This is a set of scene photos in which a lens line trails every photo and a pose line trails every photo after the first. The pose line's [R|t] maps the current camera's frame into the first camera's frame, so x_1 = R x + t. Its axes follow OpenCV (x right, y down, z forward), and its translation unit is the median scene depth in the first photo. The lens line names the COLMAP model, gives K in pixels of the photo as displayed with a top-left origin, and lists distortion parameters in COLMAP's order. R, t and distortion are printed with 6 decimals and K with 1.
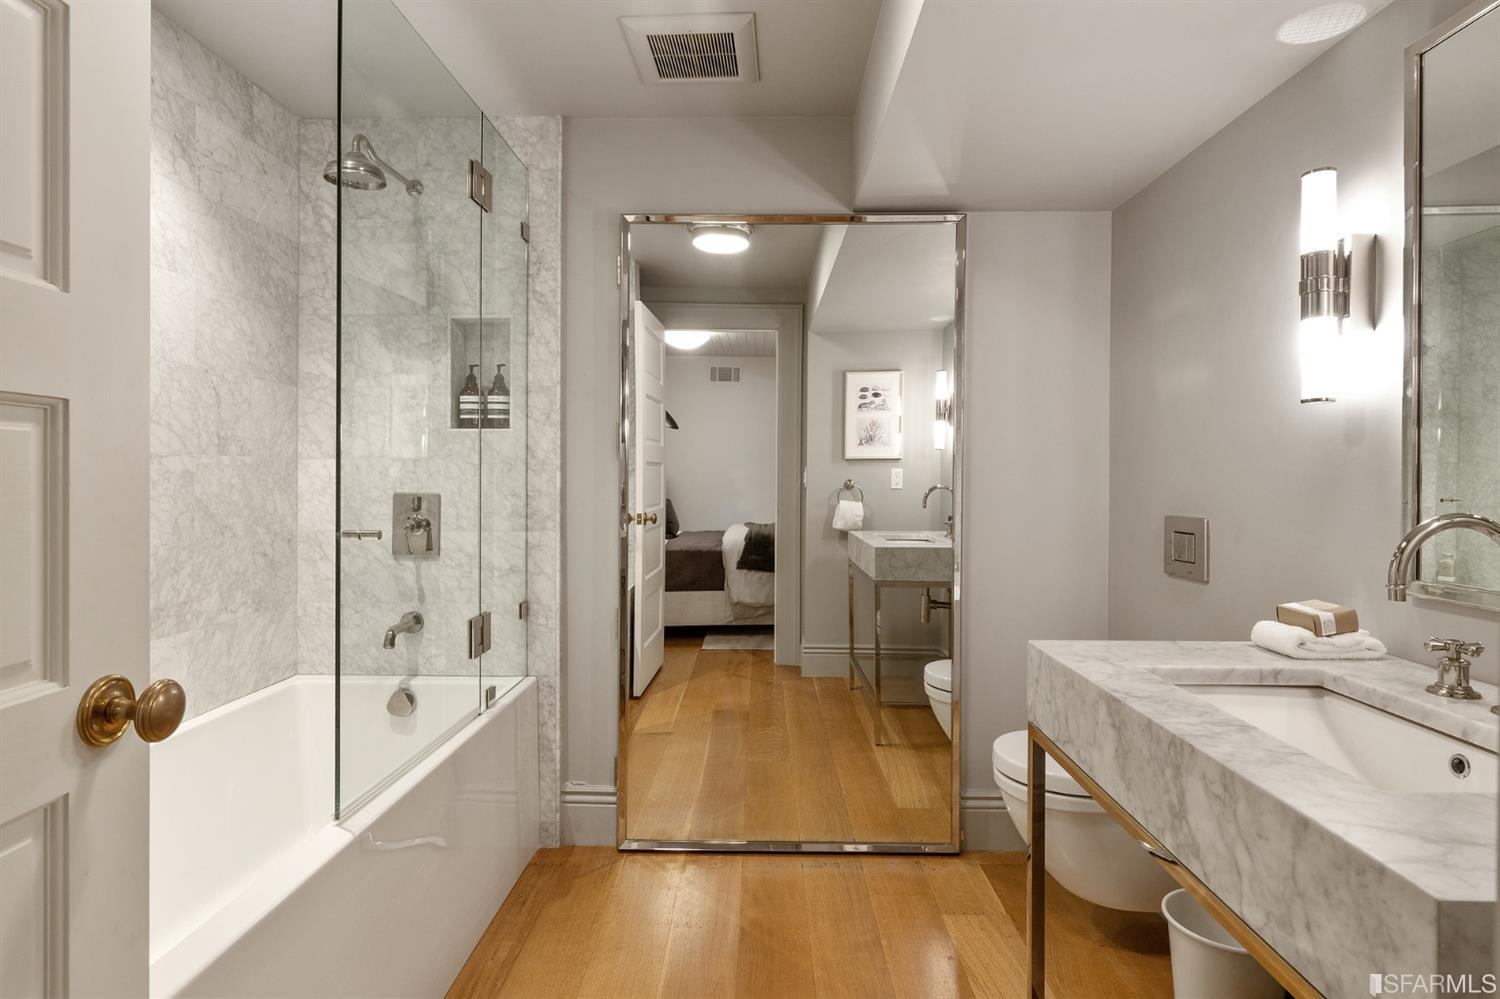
lens RADIAL K [[783.6, 0, 747.8], [0, 783.6, 492.4], [0, 0, 1]] dist [-0.009175, -0.000241]
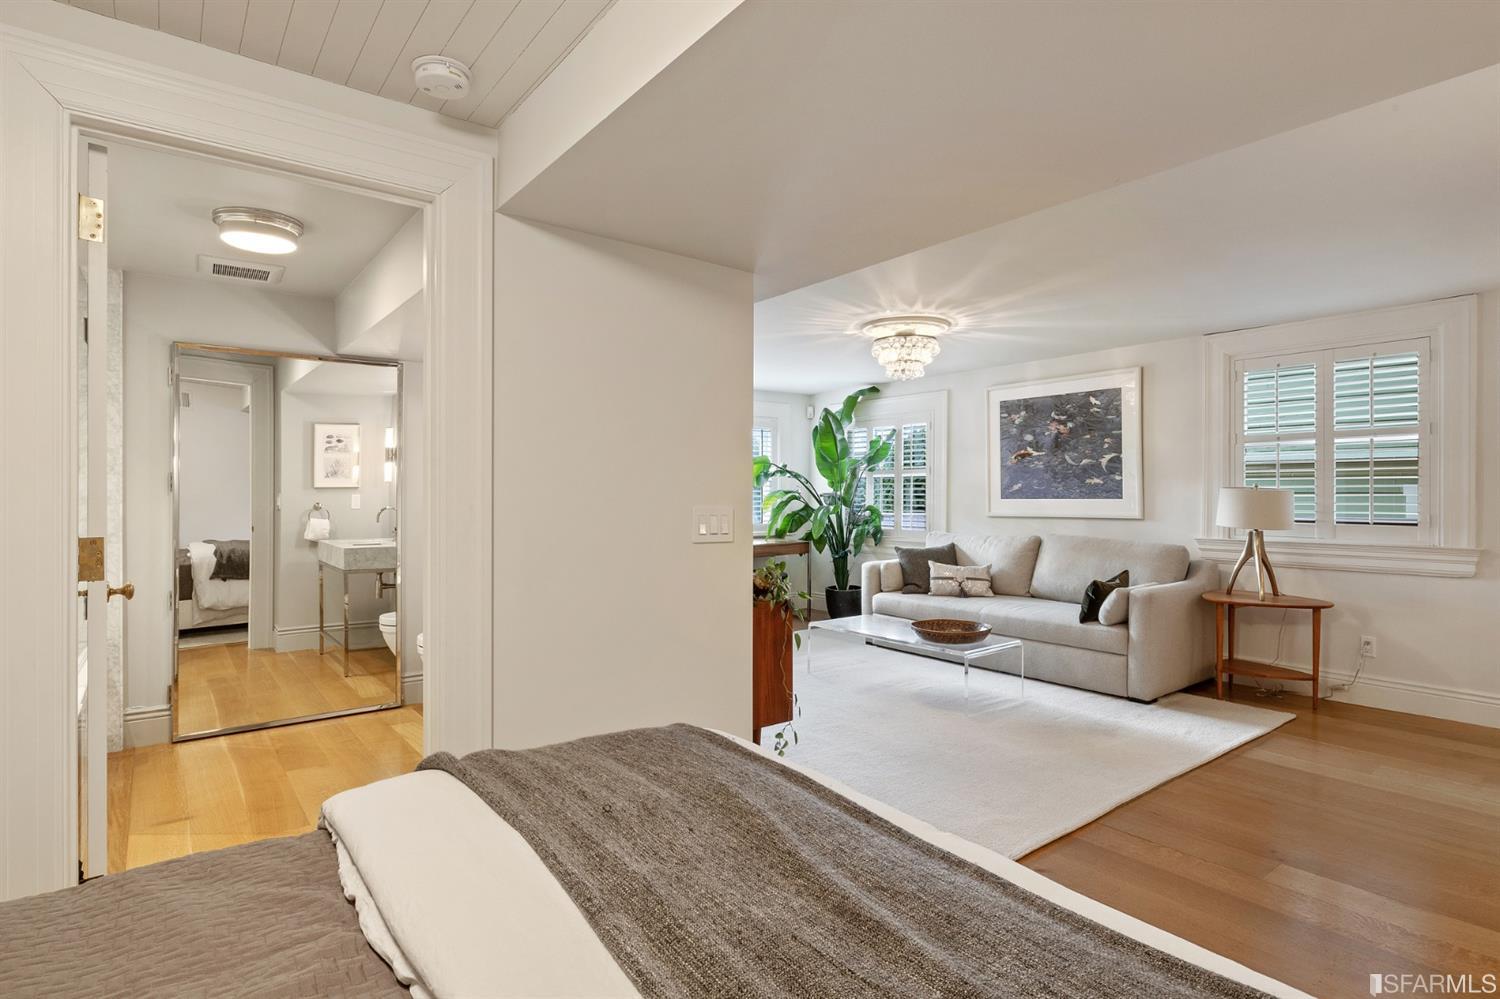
lens RADIAL K [[783.6, 0, 747.8], [0, 783.6, 492.4], [0, 0, 1]] dist [-0.009175, -0.000241]
pose [[0.786258, -0.002941, 0.617891, -0.129748], [0.013921, 0.999819, -0.012955, -0.007053], [-0.617742, 0.018787, 0.786157, -0.560492]]
